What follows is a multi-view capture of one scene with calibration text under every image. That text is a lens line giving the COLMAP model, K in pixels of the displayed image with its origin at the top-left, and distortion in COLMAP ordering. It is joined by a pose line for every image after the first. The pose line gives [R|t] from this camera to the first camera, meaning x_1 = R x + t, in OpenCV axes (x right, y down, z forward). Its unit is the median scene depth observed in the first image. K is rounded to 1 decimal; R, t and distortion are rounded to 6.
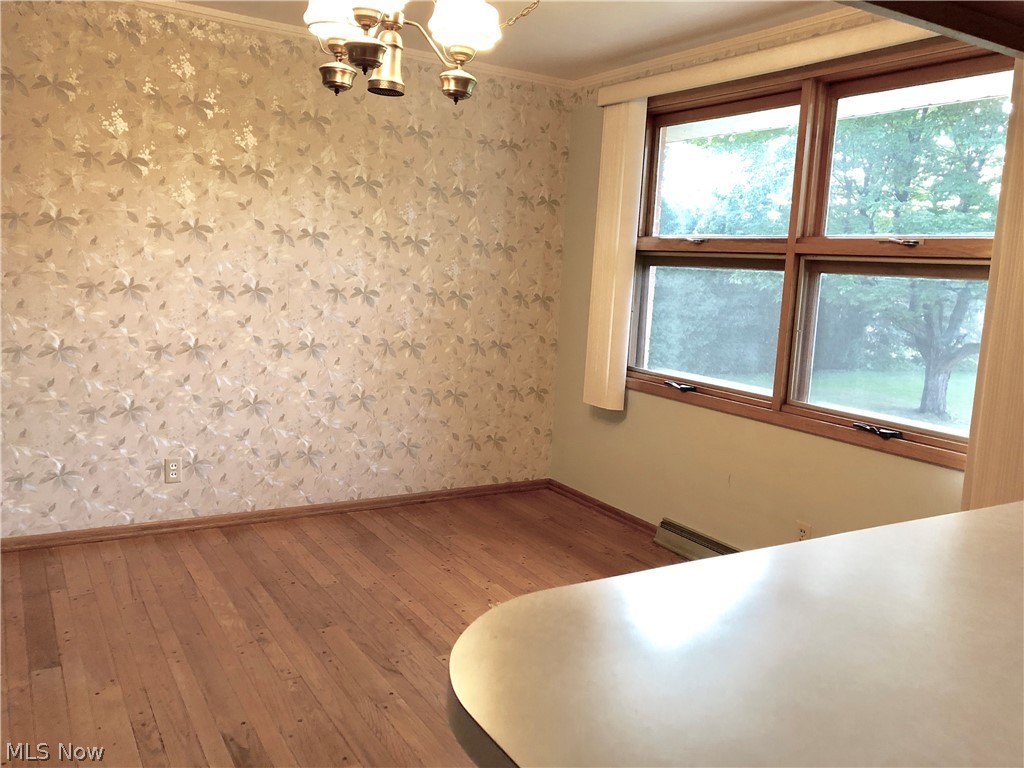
lens RADIAL K [[838.9, 0, 512.0], [0, 838.9, 384.2], [0, 0, 1]] dist [0.027024, -0.012295]
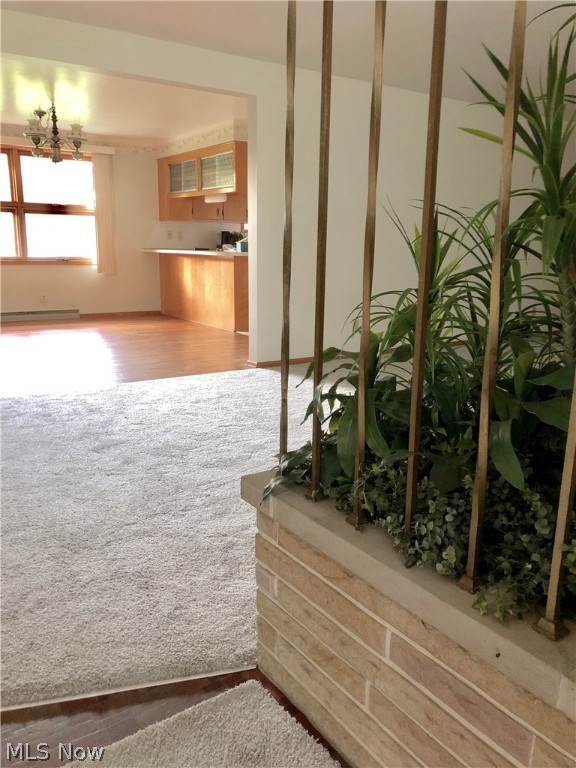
lens RADIAL K [[629.2, 0, 290.4], [0, 629.2, 385.2], [0, 0, 1]] dist [0.027024, -0.012295]
pose [[-0.058015, -0.268440, 0.961548, -2.060104], [0.122061, 0.954036, 0.273707, -0.047029], [-0.990826, 0.133247, -0.022583, 0.170428]]
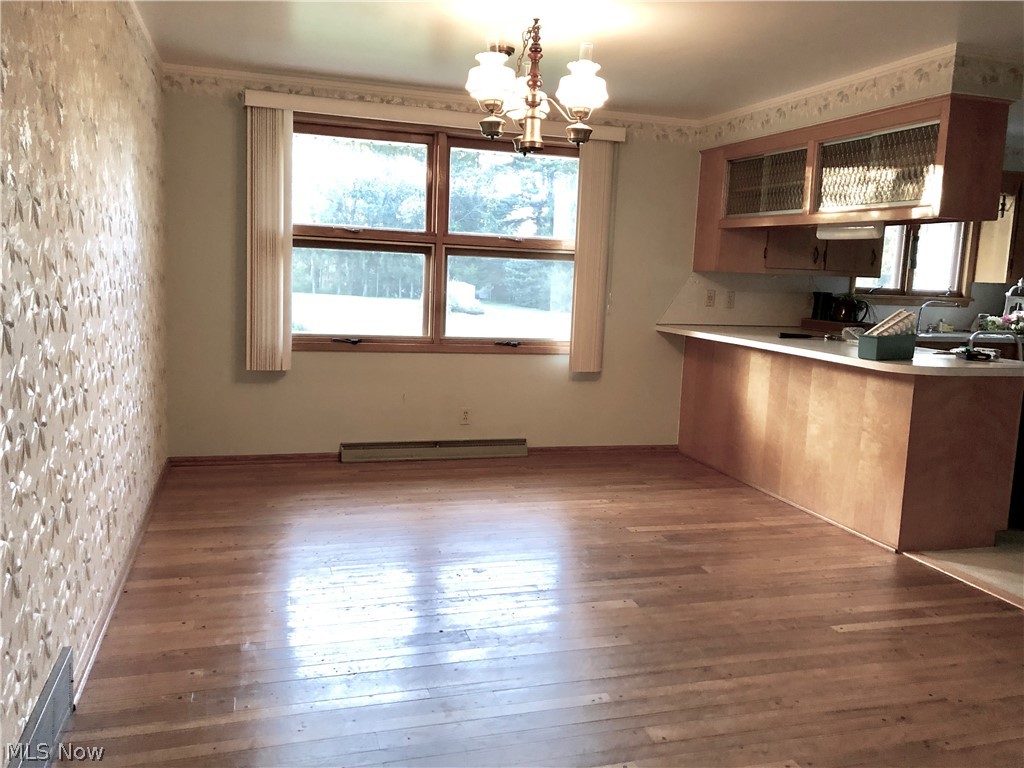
lens RADIAL K [[838.9, 0, 511.4], [0, 838.9, 383.0], [0, 0, 1]] dist [0.027024, -0.012295]
pose [[0.243843, -0.172860, 0.954285, -1.165222], [0.106760, 0.982791, 0.150744, -0.119072], [-0.963921, 0.065121, 0.258101, 0.476012]]
